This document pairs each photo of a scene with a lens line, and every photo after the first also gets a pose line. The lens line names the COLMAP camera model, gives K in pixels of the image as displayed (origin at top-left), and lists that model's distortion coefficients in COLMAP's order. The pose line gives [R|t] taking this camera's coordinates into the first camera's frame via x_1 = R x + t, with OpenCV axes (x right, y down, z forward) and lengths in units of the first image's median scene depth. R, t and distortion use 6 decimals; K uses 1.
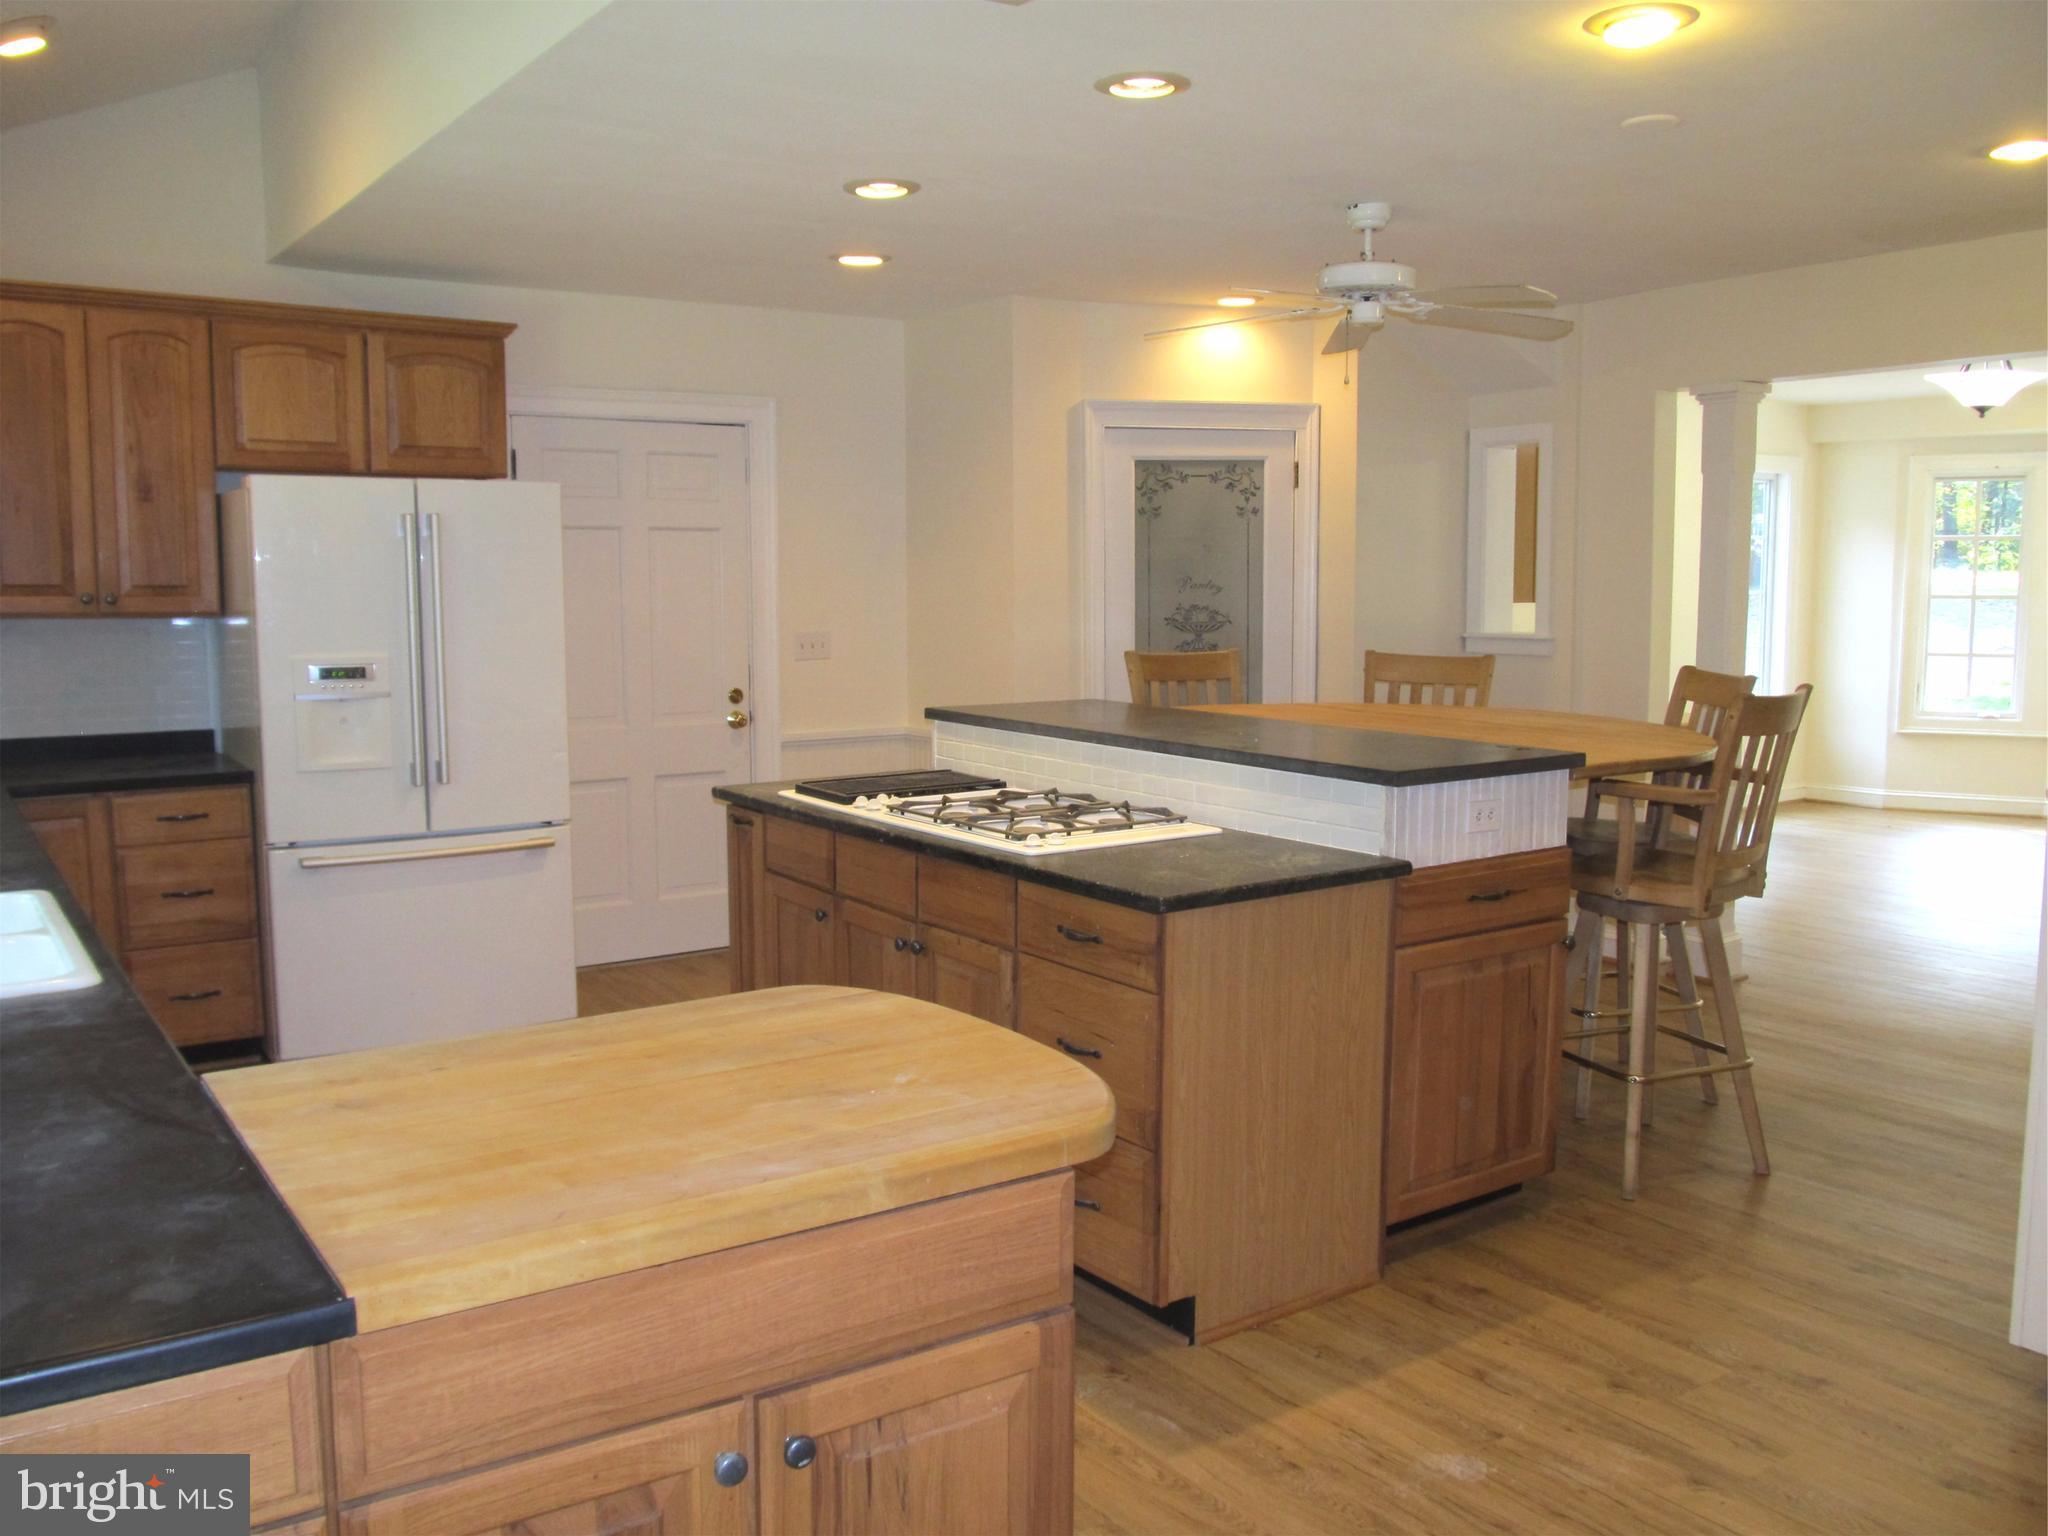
lens RADIAL K [[1673.7, 0, 1024.0], [0, 1673.7, 768.0], [0, 0, 1]] dist [-0.056244, 0.005447]
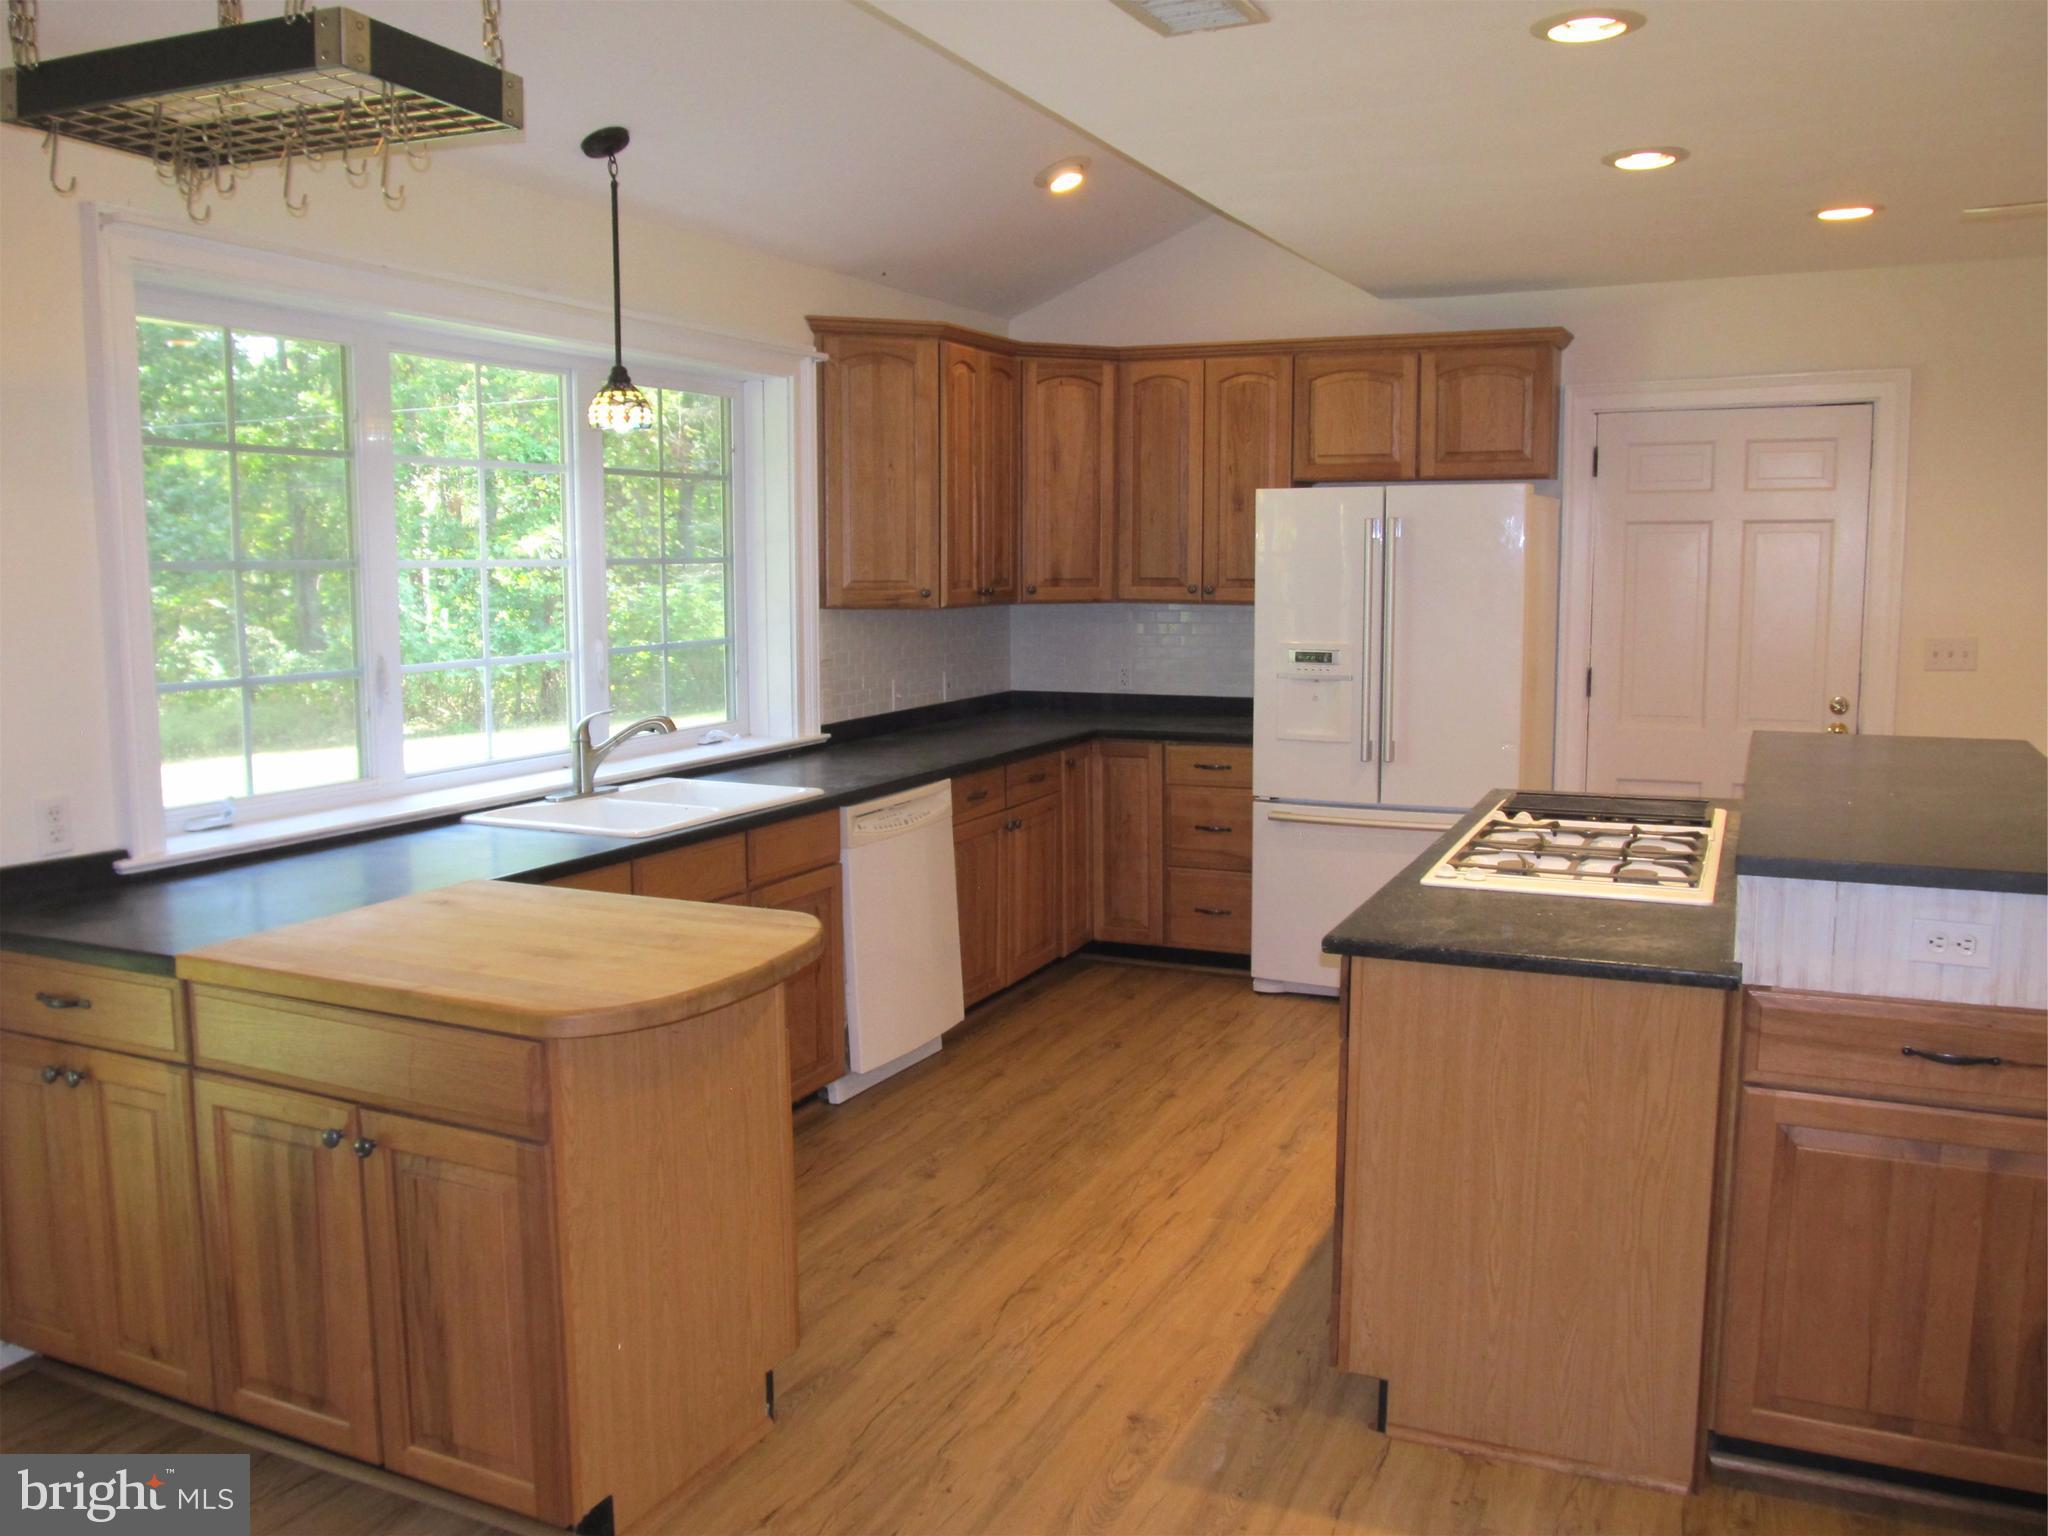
lens RADIAL K [[1673.7, 0, 1024.0], [0, 1673.7, 768.0], [0, 0, 1]] dist [-0.056244, 0.005447]
pose [[0.508359, 0.102469, -0.855027, 0.487085], [-0.092868, 0.993628, 0.063865, -0.035817], [0.856123, 0.046938, 0.514636, 0.229065]]
